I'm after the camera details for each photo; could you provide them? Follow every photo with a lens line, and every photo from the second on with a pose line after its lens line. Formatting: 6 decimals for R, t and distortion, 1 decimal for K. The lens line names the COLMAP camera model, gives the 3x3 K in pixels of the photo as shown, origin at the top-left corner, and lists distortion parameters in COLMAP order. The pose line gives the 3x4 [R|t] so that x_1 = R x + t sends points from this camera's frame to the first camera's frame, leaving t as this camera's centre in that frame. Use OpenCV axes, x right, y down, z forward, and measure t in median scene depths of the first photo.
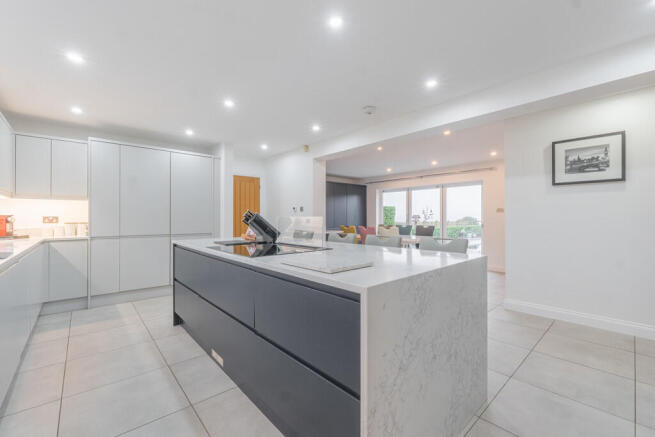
lens RADIAL K [[275.9, 0, 327.5], [0, 275.9, 218.5], [0, 0, 1]] dist [-0.008366, -0.000053]
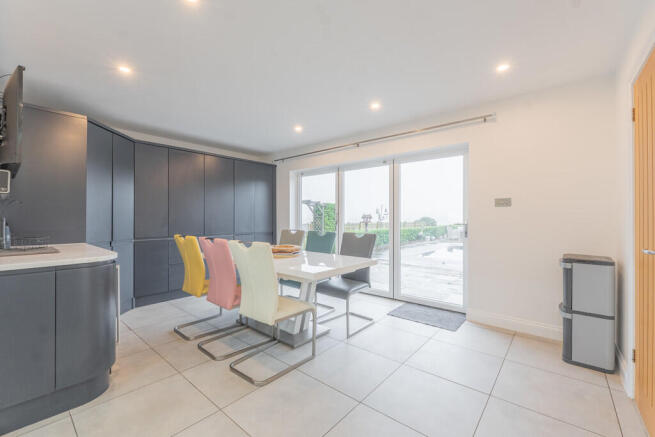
lens RADIAL K [[275.9, 0, 327.5], [0, 275.9, 218.5], [0, 0, 1]] dist [-0.008366, -0.000053]
pose [[0.990614, 0.003587, 0.136645, 0.180093], [-0.003546, 0.999994, -0.000542, -0.000535], [-0.136646, 0.000052, 0.990620, 0.399514]]
